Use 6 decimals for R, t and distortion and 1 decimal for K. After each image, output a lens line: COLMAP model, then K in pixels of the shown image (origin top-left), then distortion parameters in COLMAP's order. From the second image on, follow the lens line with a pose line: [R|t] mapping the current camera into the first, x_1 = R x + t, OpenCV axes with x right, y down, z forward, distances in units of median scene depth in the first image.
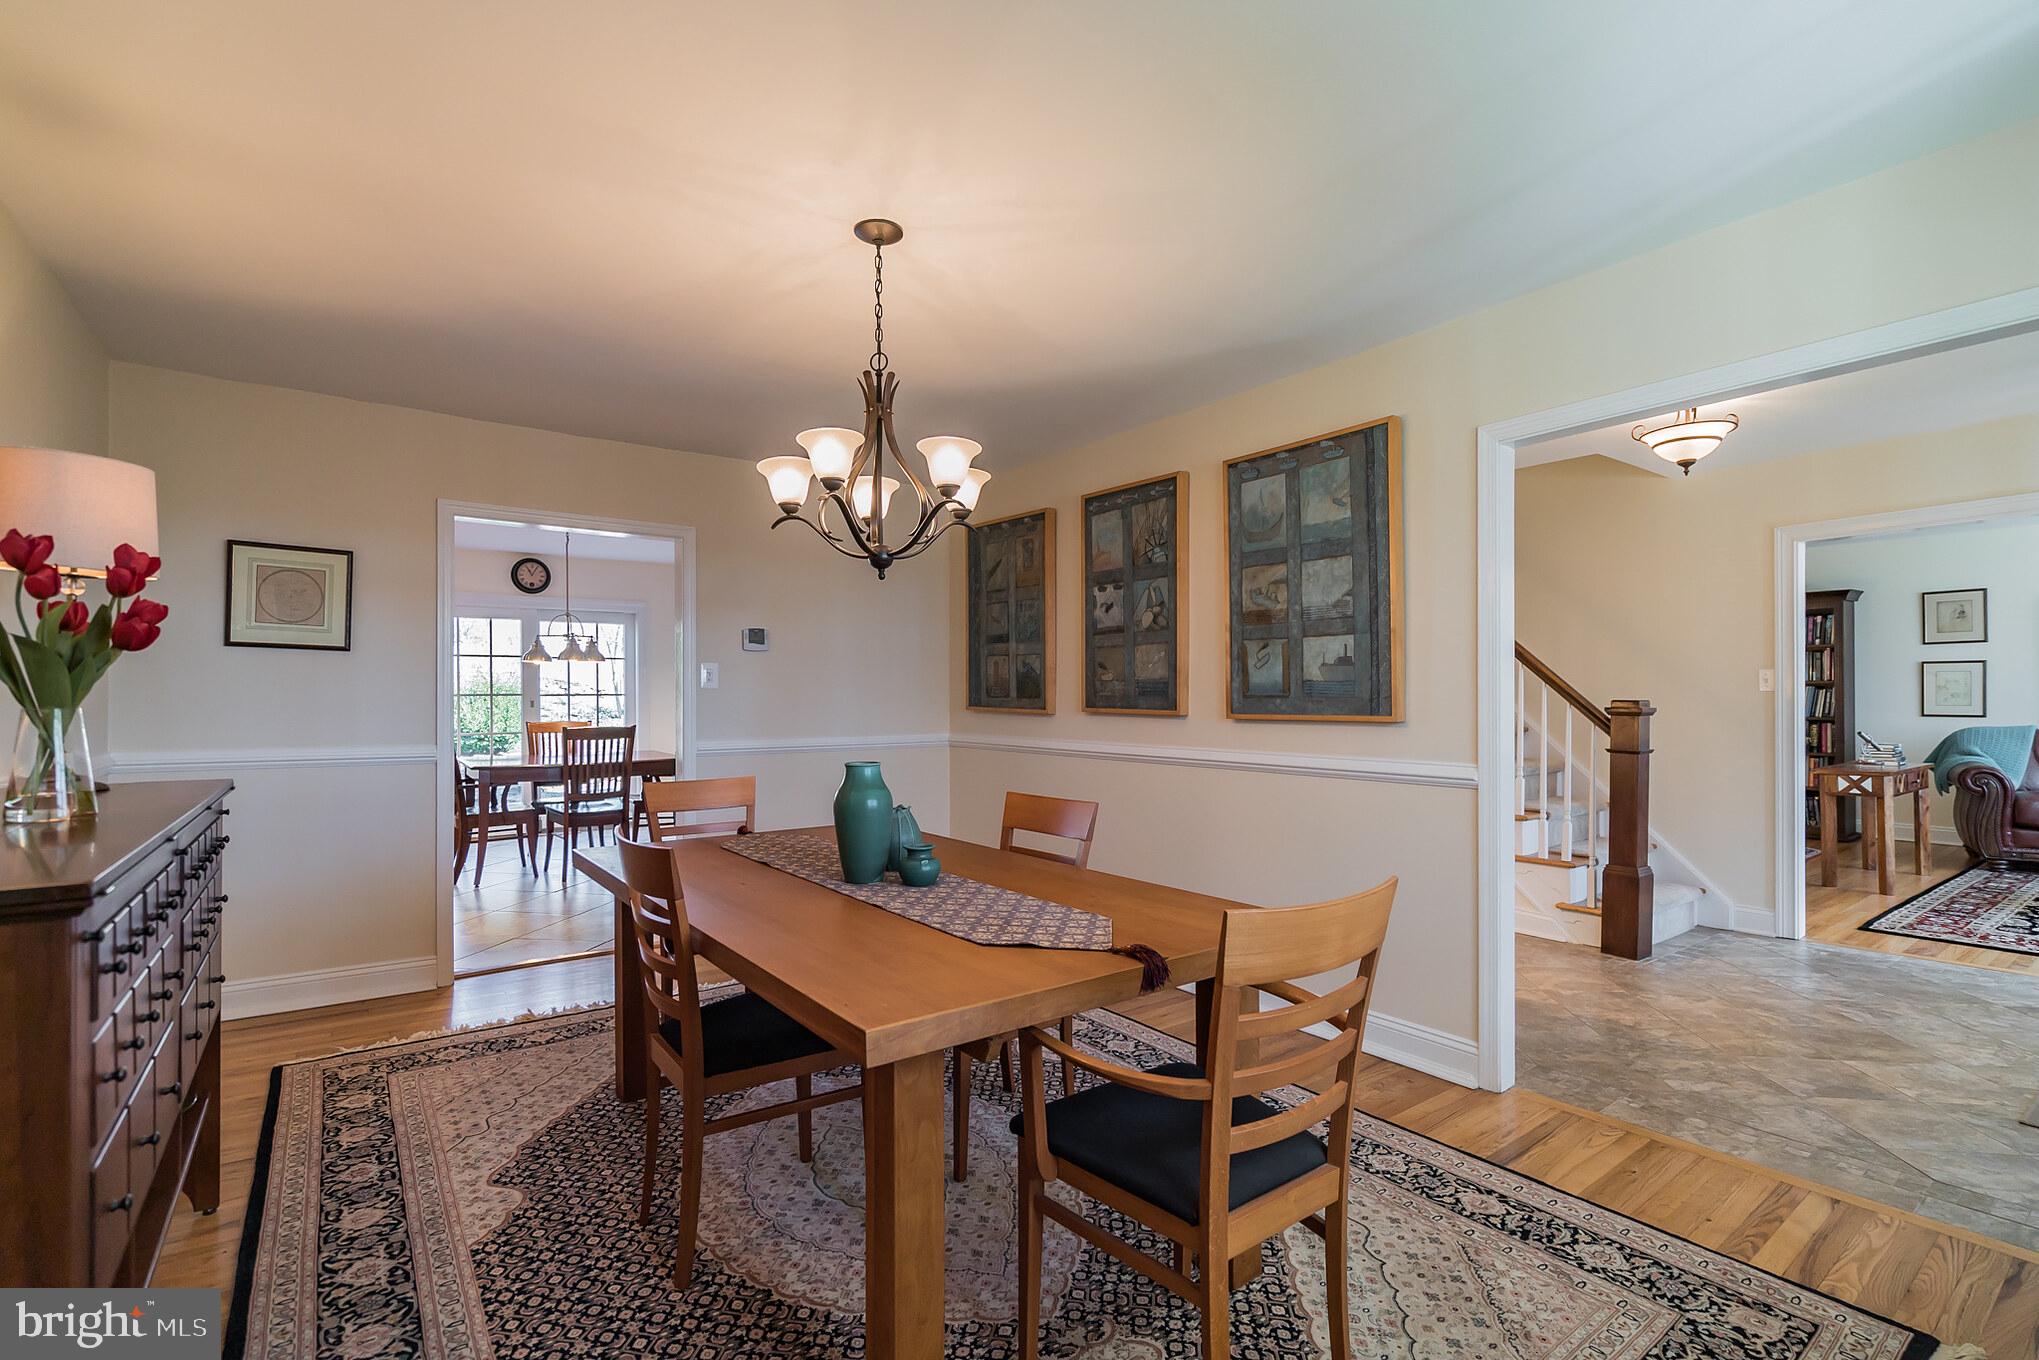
lens RADIAL K [[929.7, 0, 1015.9], [0, 929.7, 695.7], [0, 0, 1]] dist [0.001419, 0.000290]
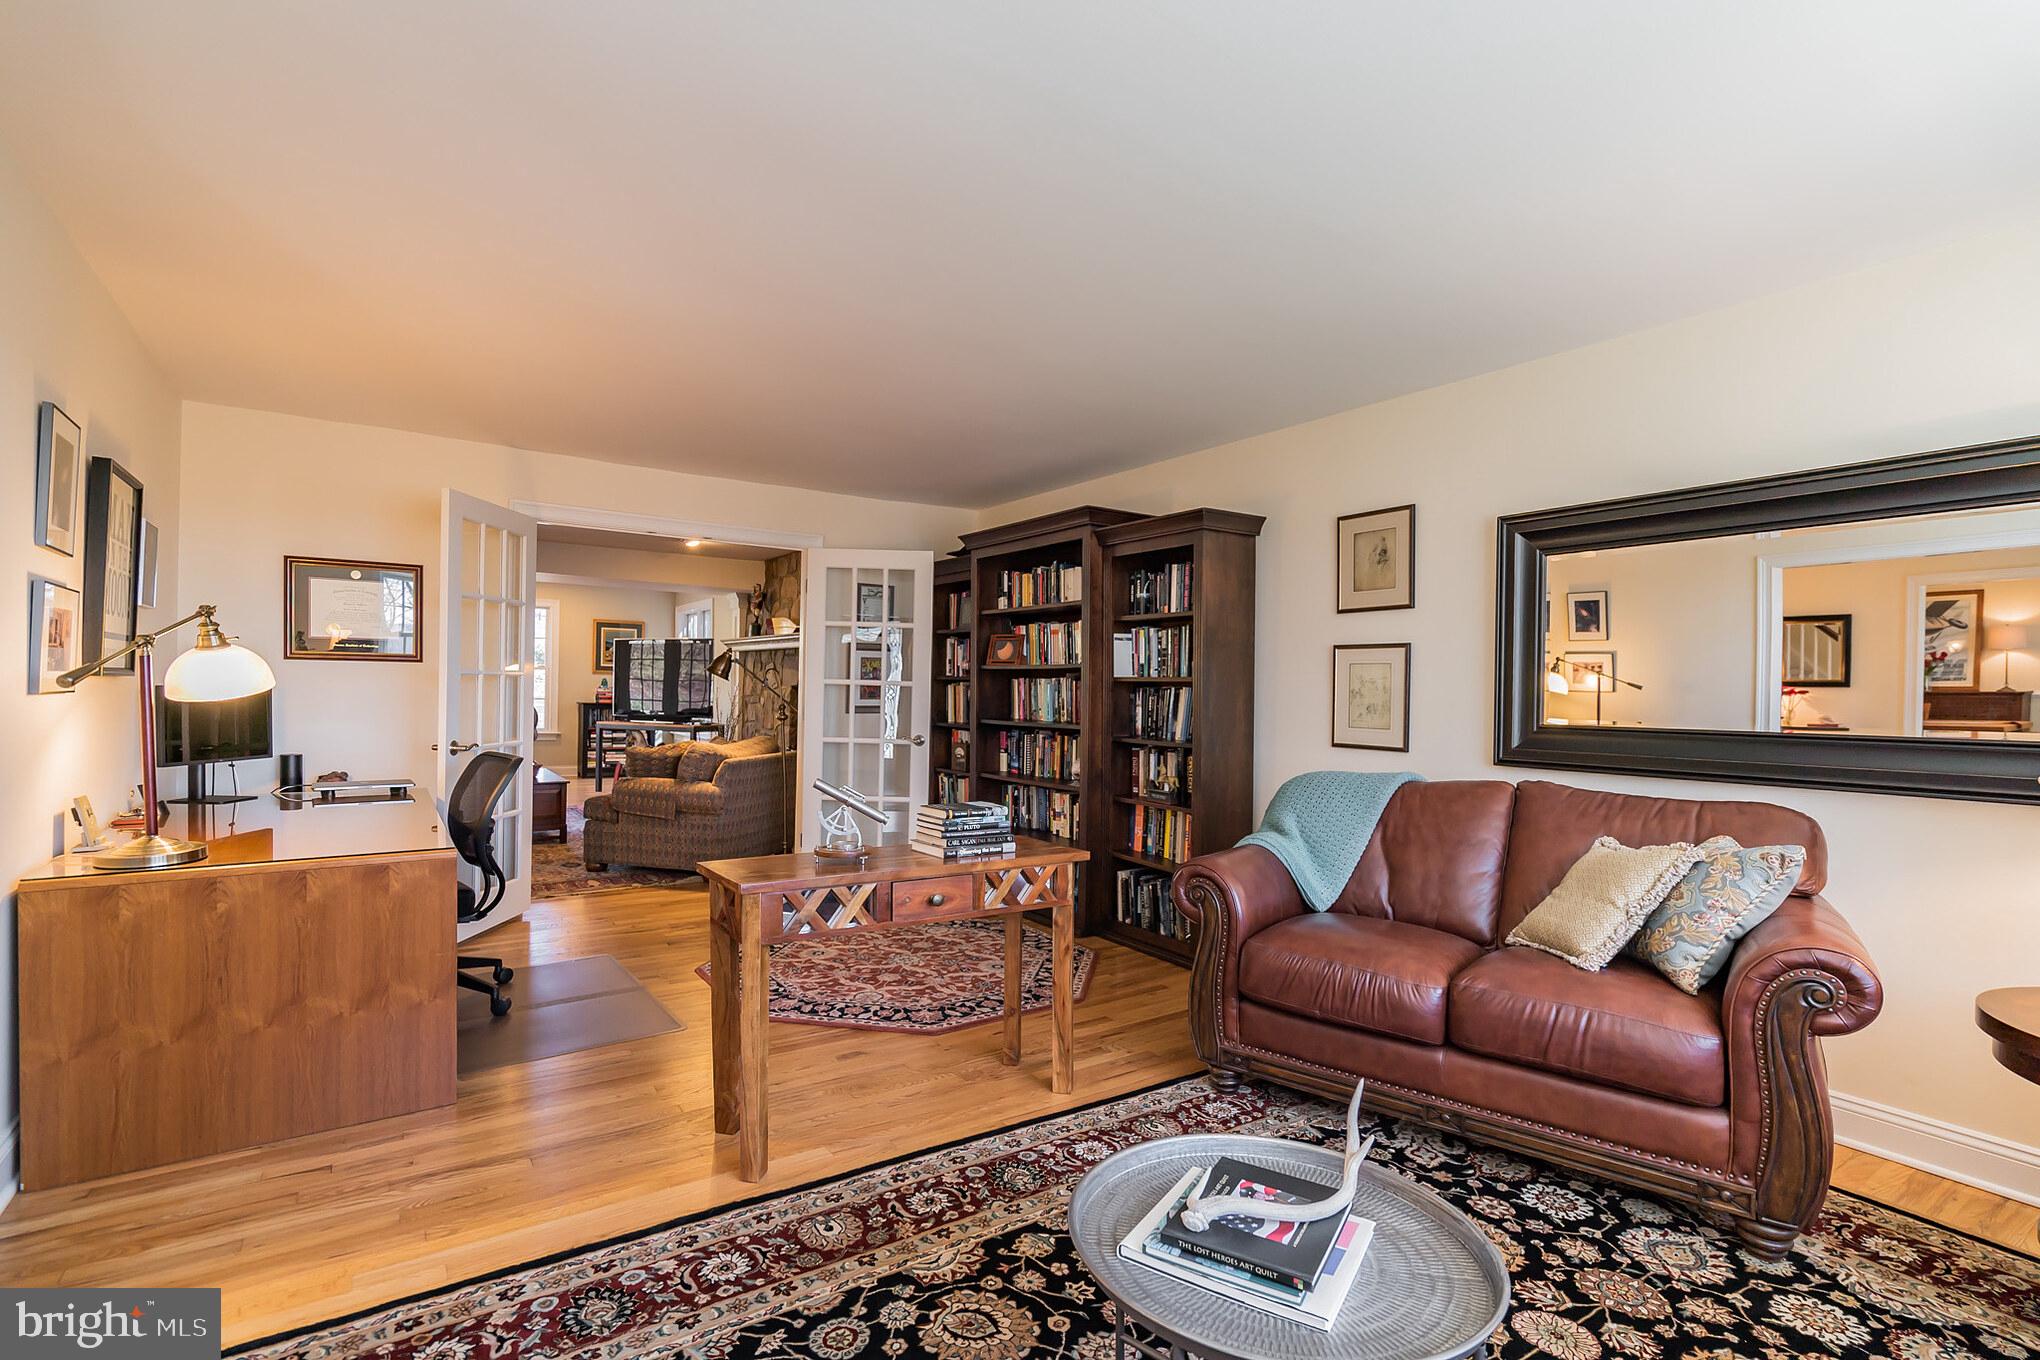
lens RADIAL K [[937.9, 0, 1023.9], [0, 937.9, 706.0], [0, 0, 1]] dist [-0.002970, -0.000197]
pose [[0.999158, 0.026298, -0.031488, 1.038767], [-0.025990, 0.999611, 0.010158, -0.002930], [0.031743, -0.009331, 0.999453, 0.576583]]
